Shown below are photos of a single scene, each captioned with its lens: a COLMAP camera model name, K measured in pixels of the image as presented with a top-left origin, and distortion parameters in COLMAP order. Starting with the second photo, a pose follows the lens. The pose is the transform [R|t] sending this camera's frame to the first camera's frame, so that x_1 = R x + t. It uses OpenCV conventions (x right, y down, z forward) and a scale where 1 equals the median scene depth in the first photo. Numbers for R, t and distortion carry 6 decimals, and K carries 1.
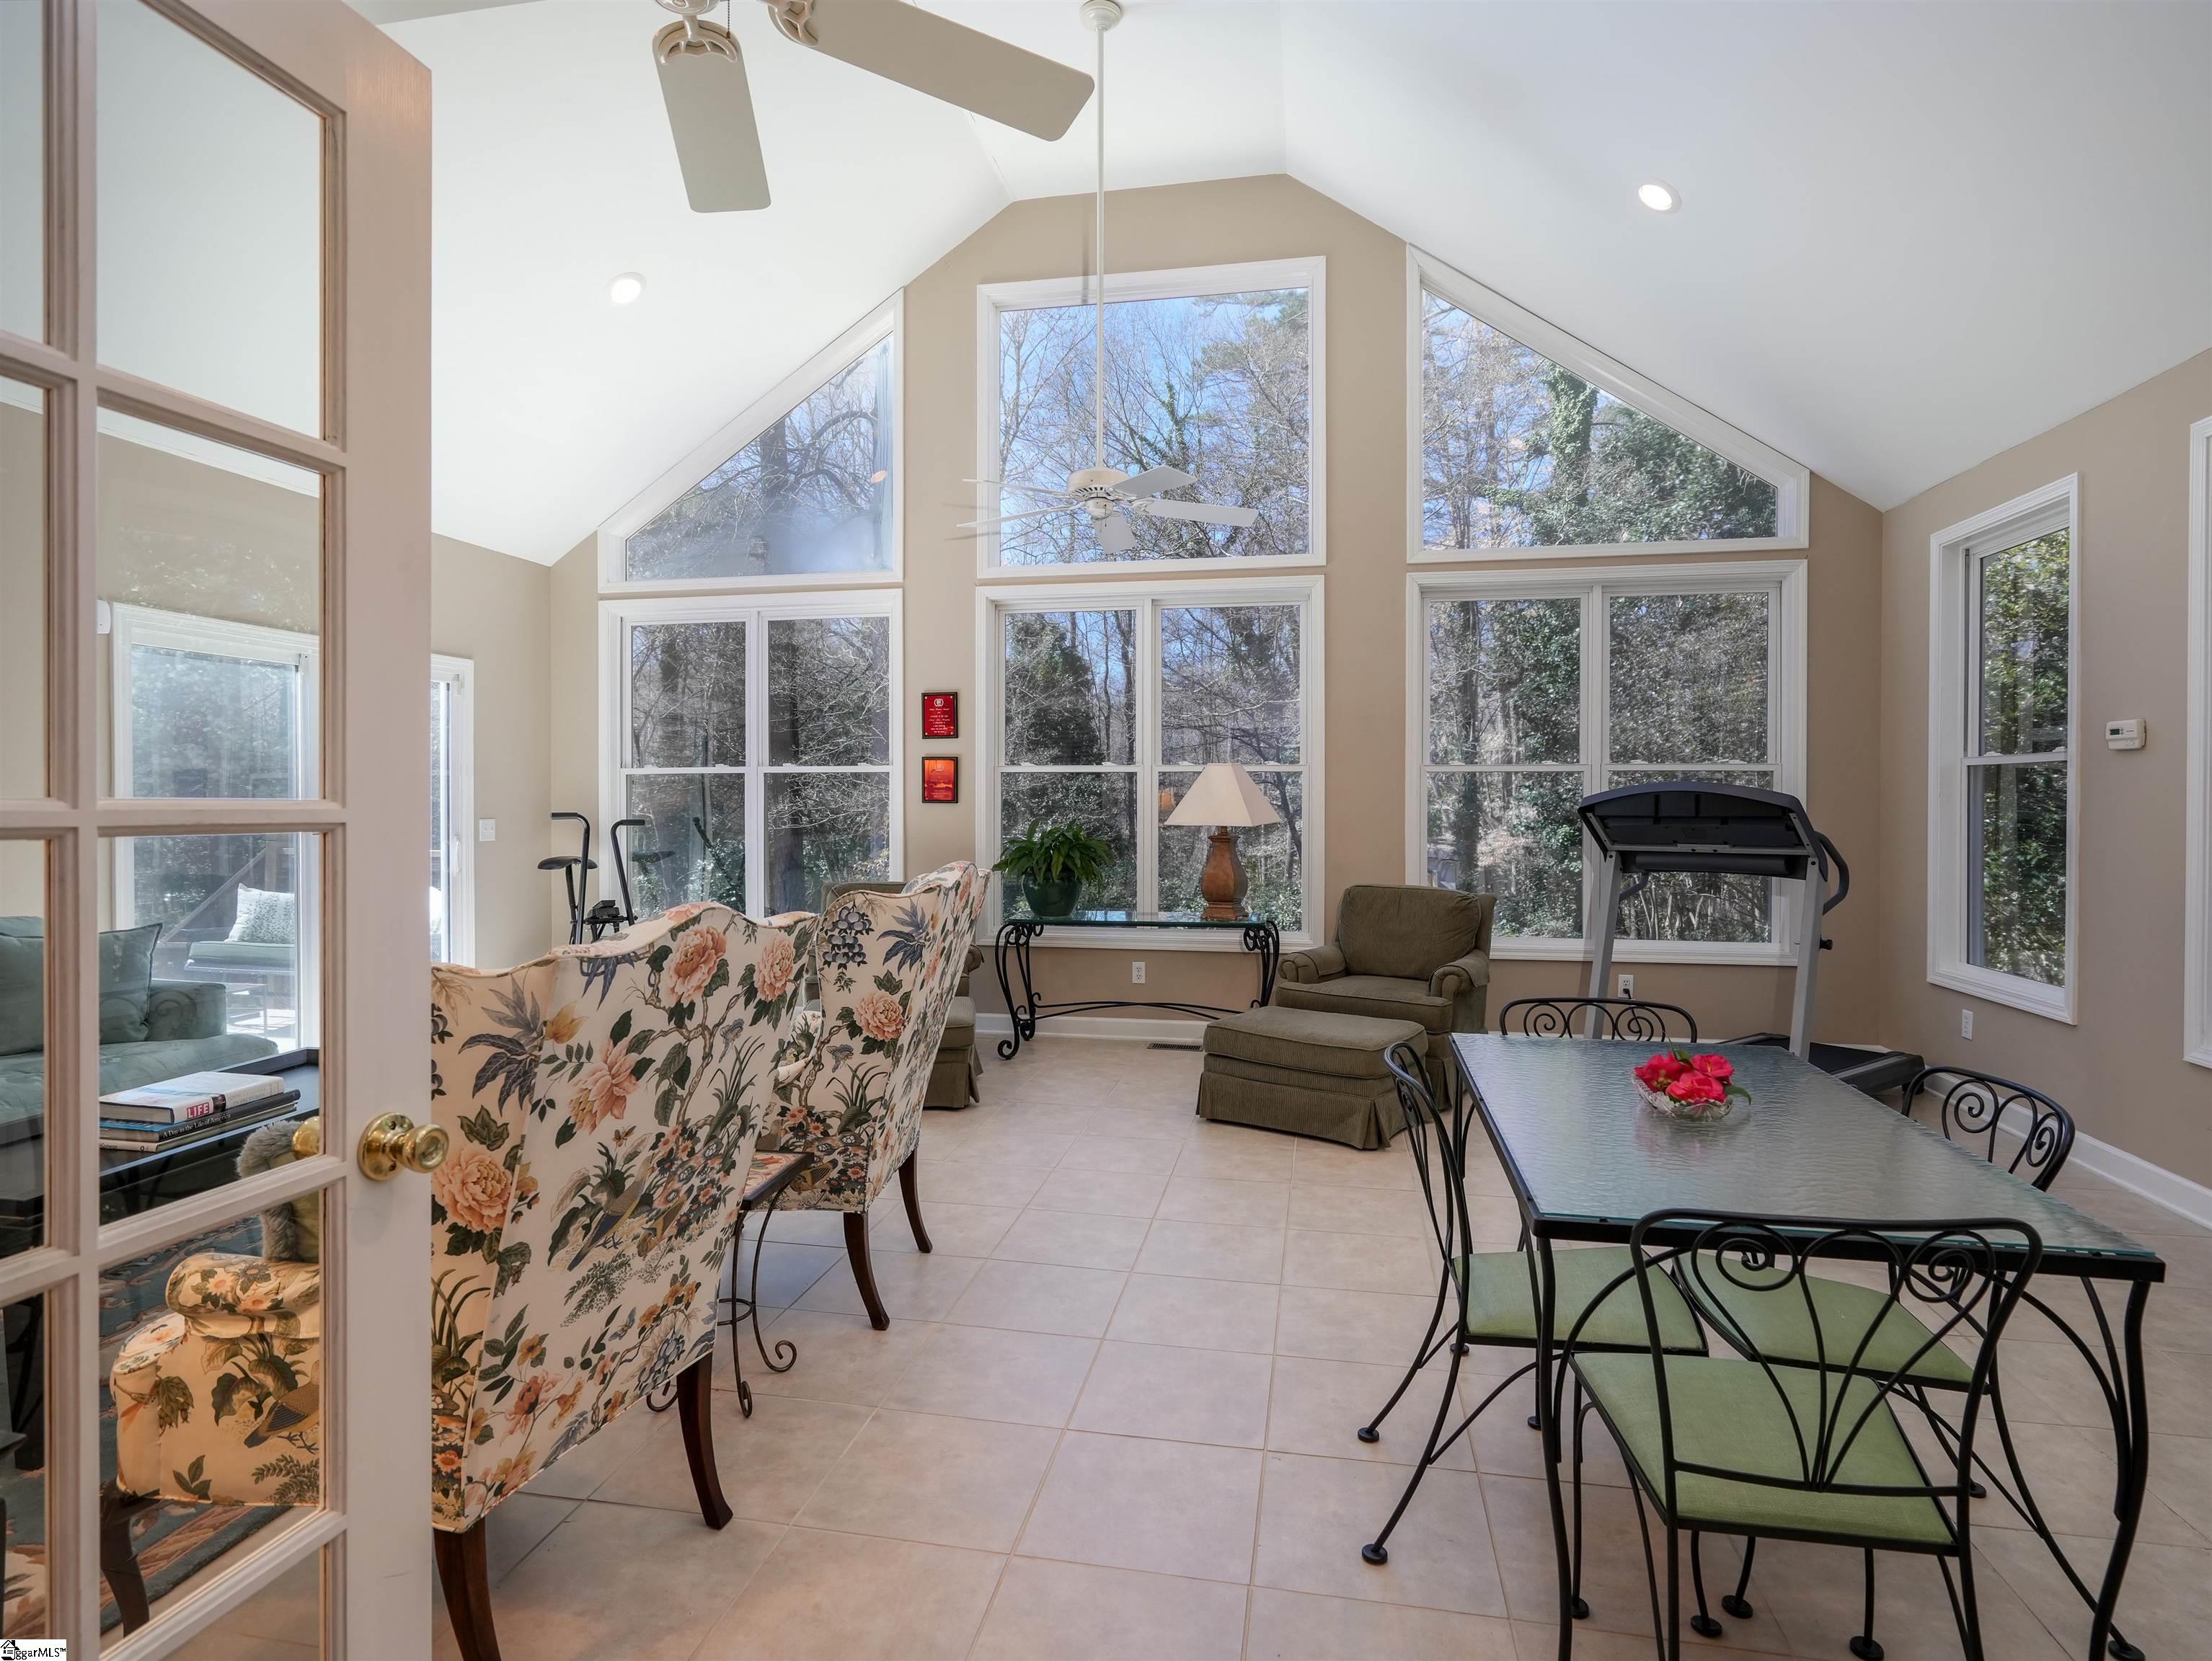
lens RADIAL K [[1156.9, 0, 1111.3], [0, 1156.9, 822.7], [0, 0, 1]] dist [-0.011614, 0.000877]
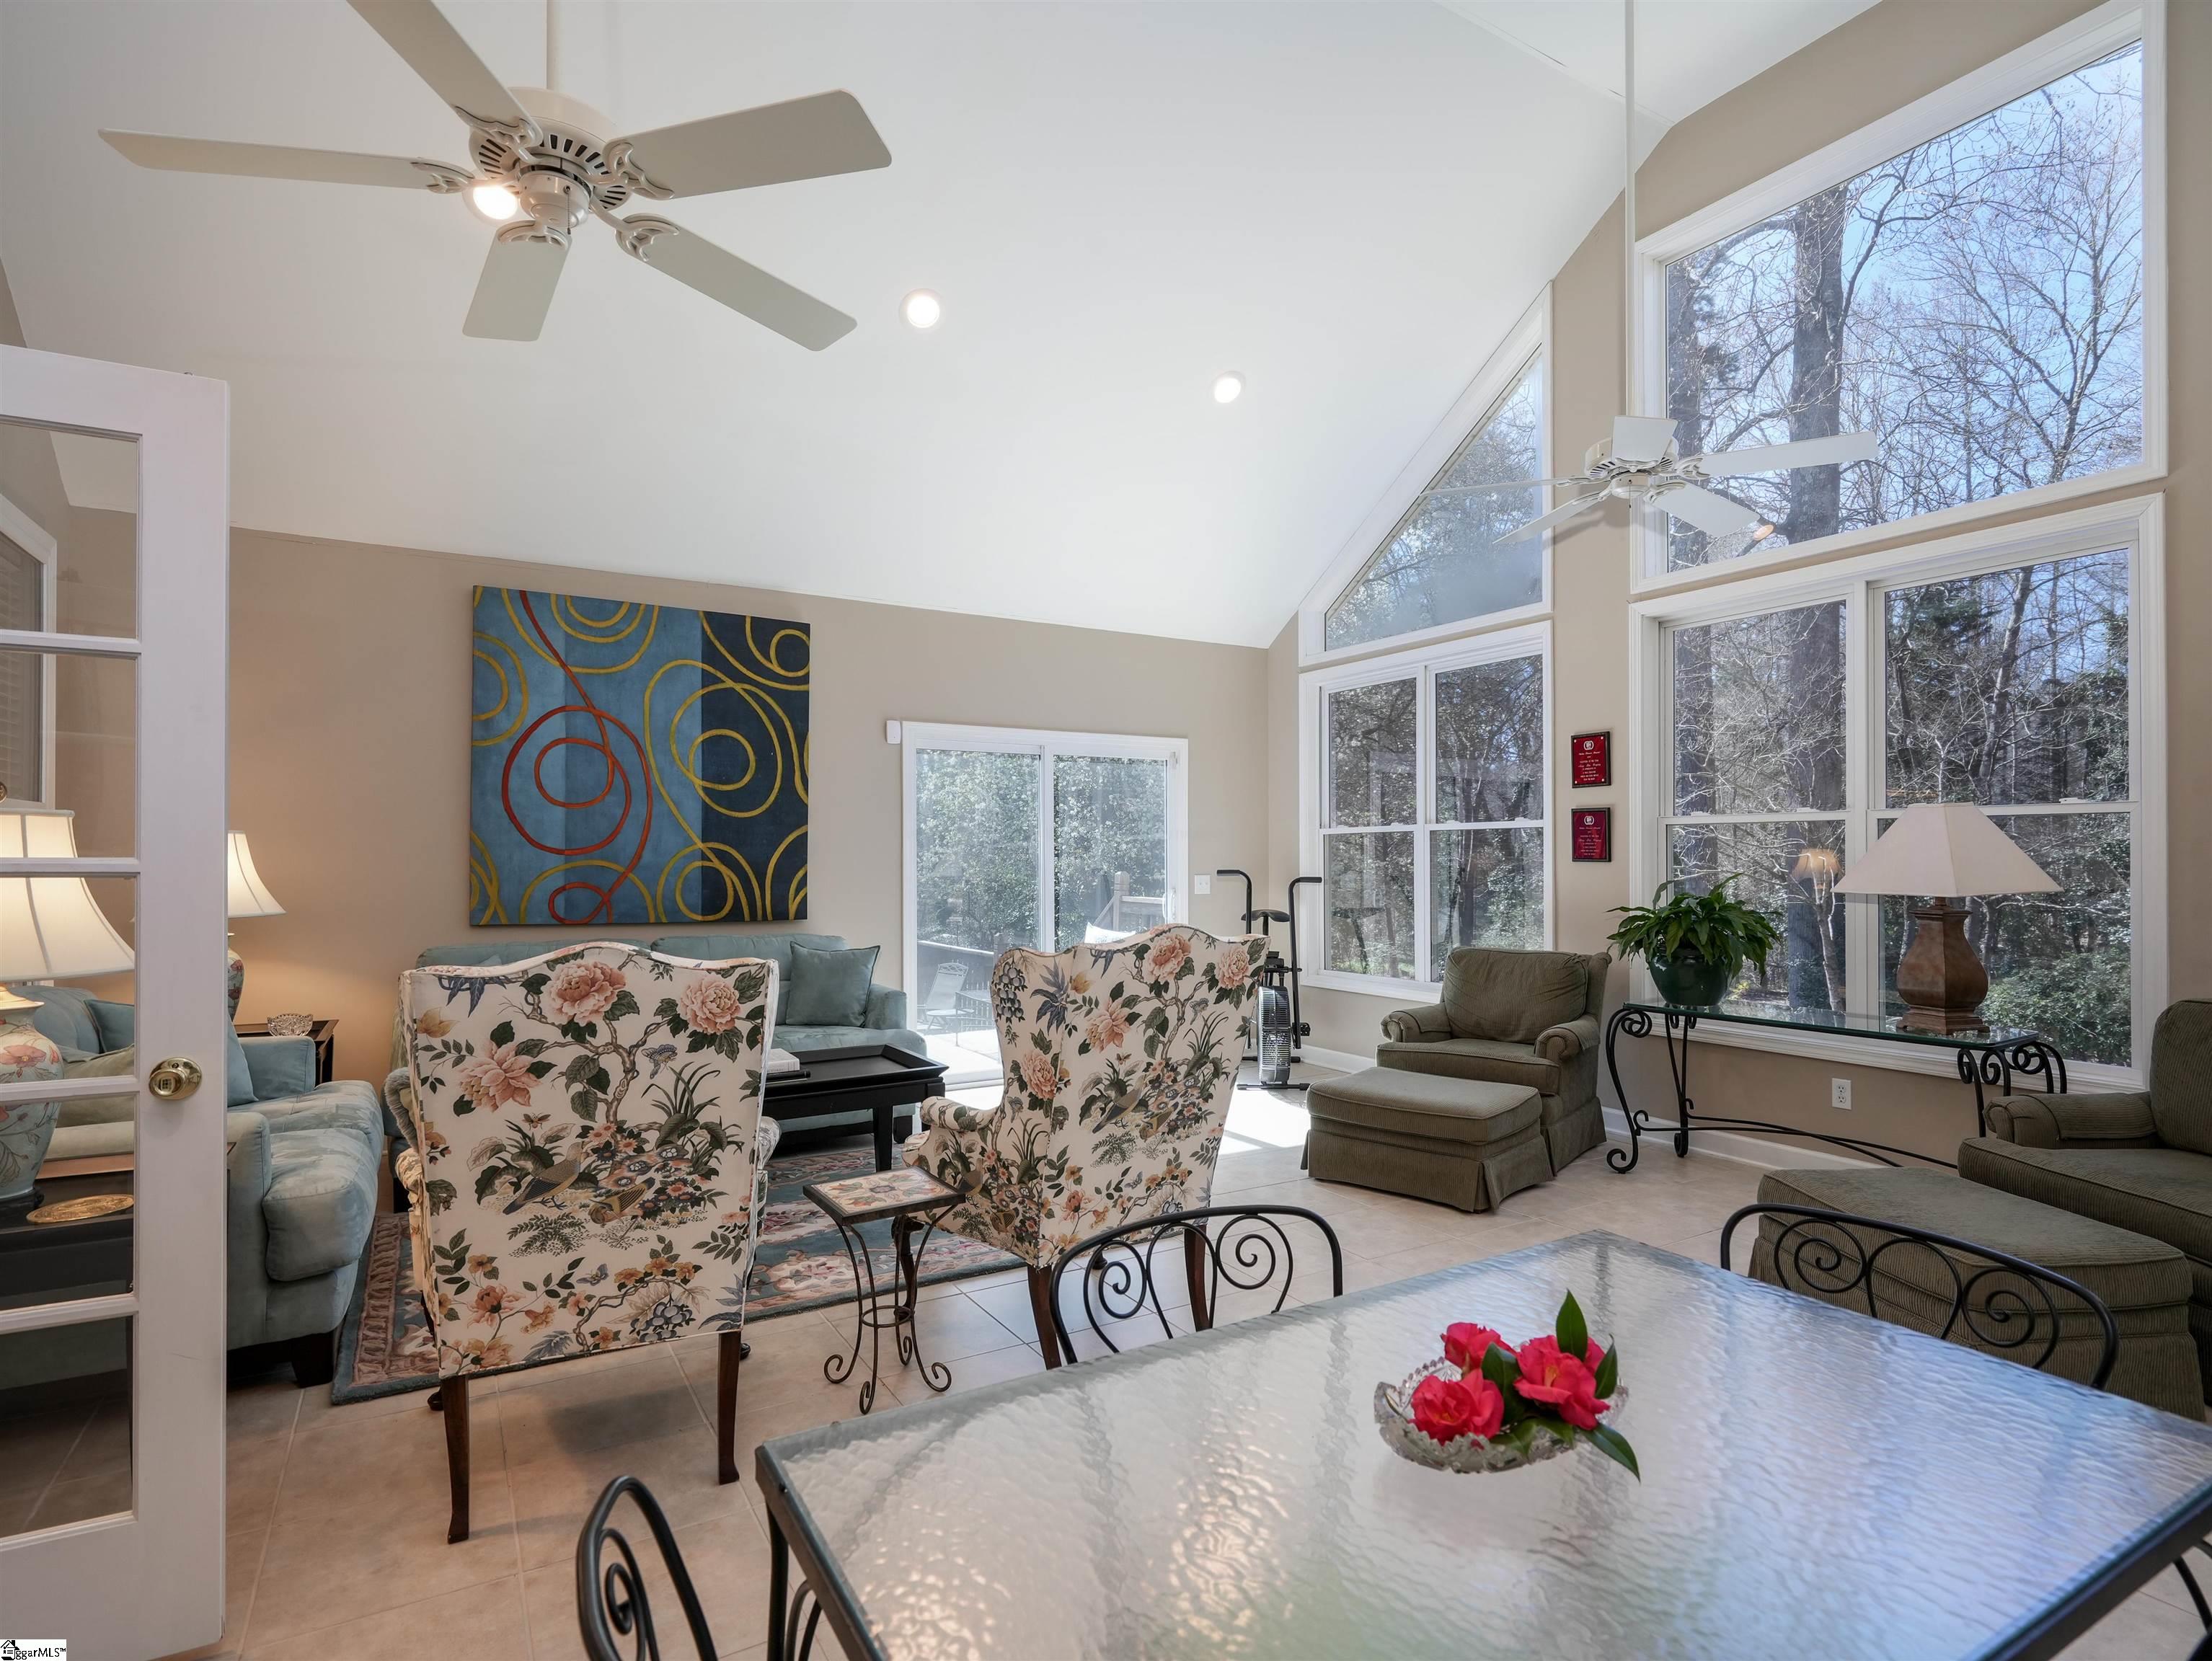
lens RADIAL K [[1134.9, 0, 1103.9], [0, 1134.9, 866.9], [0, 0, 1]] dist [-0.005023, 0.000336]
pose [[0.656553, 0.003133, -0.754274, 0.586119], [-0.012763, 0.999894, -0.006956, -0.005943], [0.754172, 0.014194, 0.656523, 0.400942]]
